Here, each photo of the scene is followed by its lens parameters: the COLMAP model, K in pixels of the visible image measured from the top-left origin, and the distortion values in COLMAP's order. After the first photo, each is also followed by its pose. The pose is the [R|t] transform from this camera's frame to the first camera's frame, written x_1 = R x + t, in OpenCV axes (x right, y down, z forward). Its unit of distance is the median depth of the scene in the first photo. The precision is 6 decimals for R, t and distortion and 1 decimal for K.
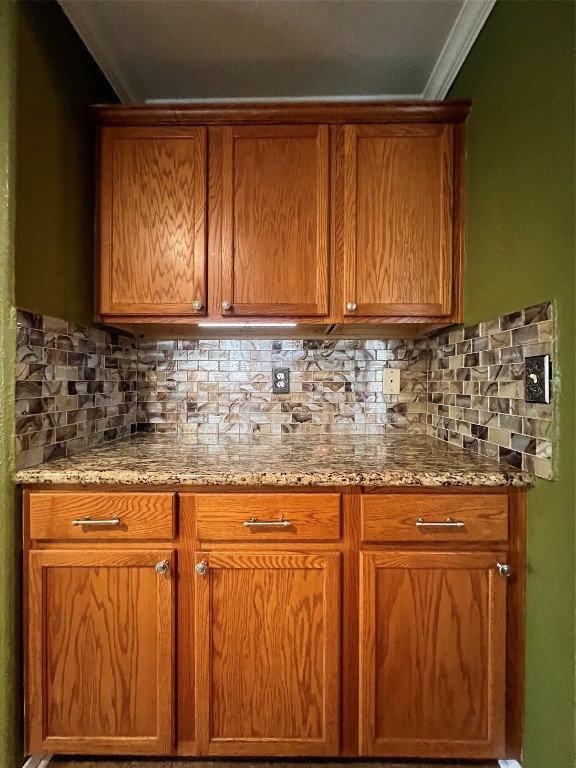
lens RADIAL K [[309.7, 0, 289.4], [0, 309.7, 382.6], [0, 0, 1]] dist [-0.006148, 0.001760]
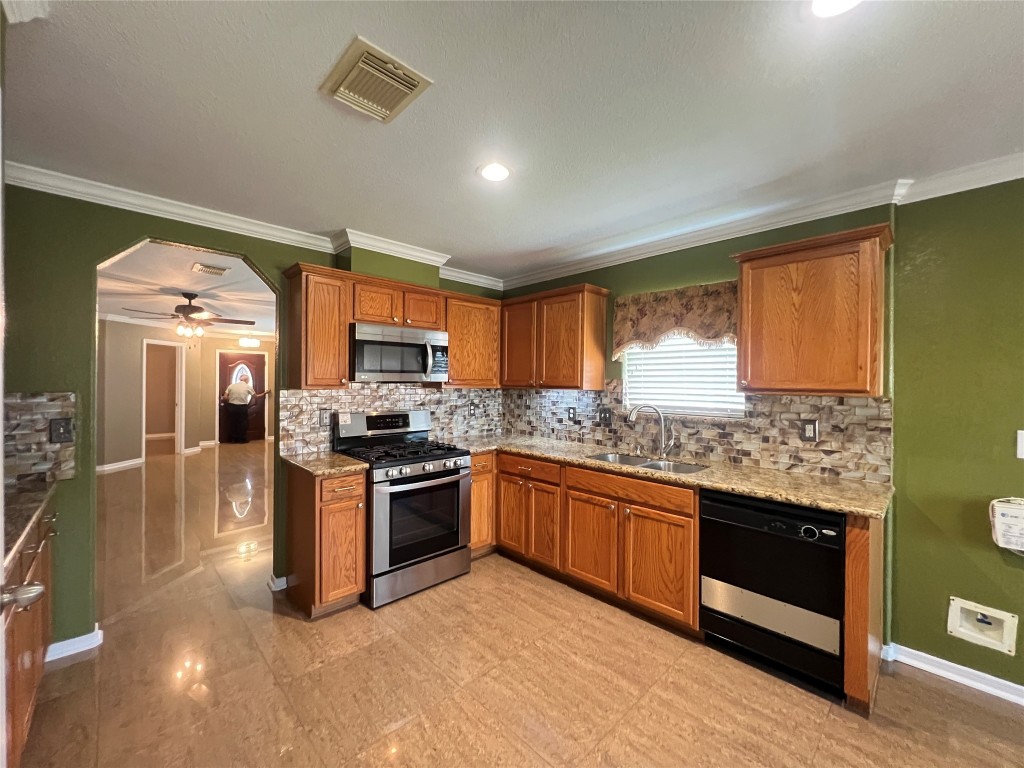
lens RADIAL K [[413.0, 0, 512.0], [0, 413.0, 382.0], [0, 0, 1]] dist [-0.006148, 0.001760]
pose [[-0.693762, -0.010552, 0.720127, -2.264155], [-0.012225, 0.999921, 0.002874, -0.266333], [-0.720101, -0.006810, -0.693836, 0.558187]]
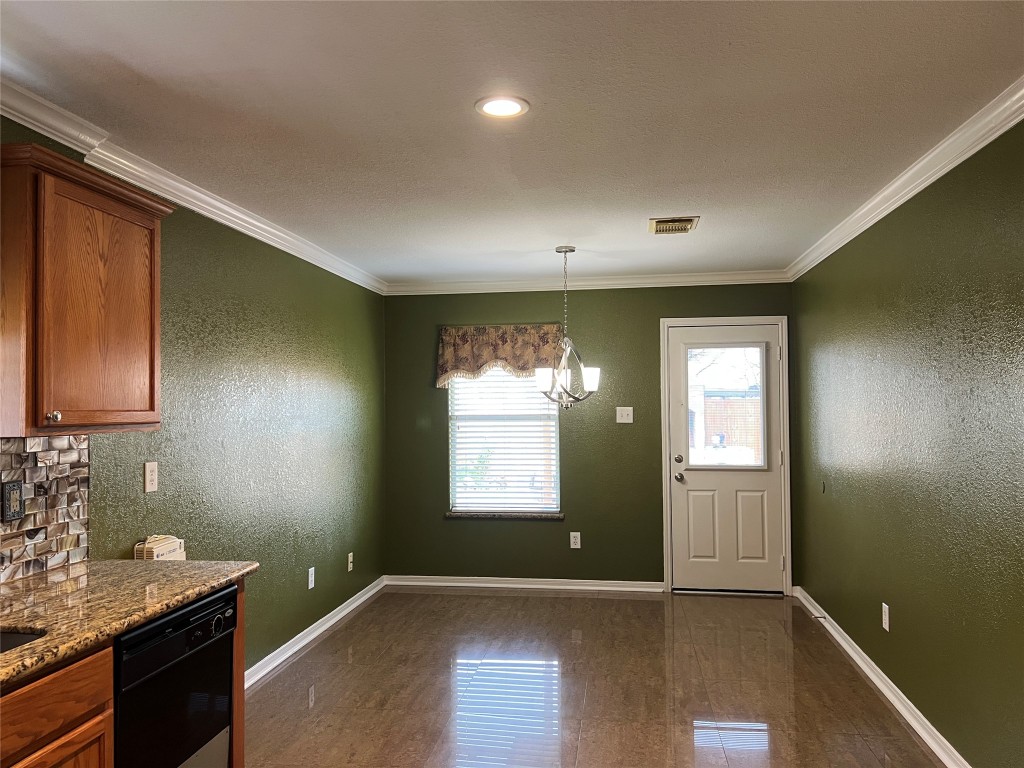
lens RADIAL K [[772.4, 0, 511.9], [0, 772.4, 390.7], [0, 0, 1]] dist [0.040890, -0.043071]
pose [[-0.147633, -0.025994, -0.988701, 0.242400], [0.007153, 0.999600, -0.027348, -0.269879], [0.989016, -0.011109, -0.147388, -0.318314]]
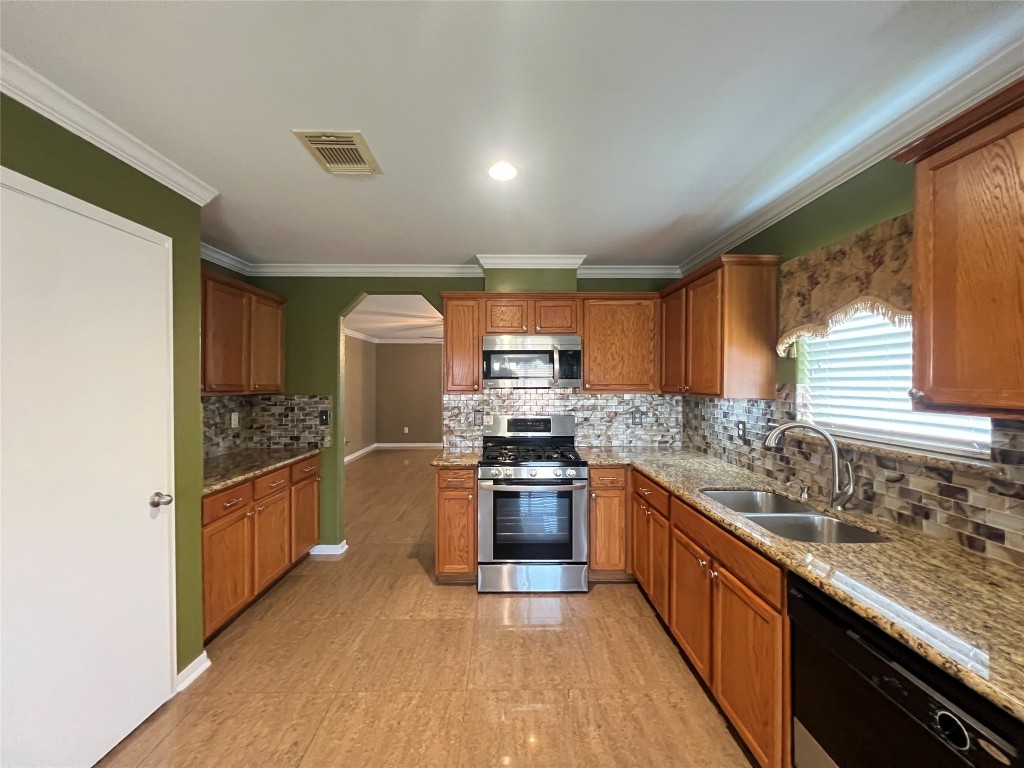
lens RADIAL K [[413.0, 0, 511.8], [0, 413.0, 382.0], [0, 0, 1]] dist [-0.006148, 0.001760]
pose [[-0.012753, -0.004655, 0.999908, -2.649892], [-0.001093, 0.999989, 0.004641, -0.303907], [-0.999918, -0.001033, -0.012758, -0.682441]]
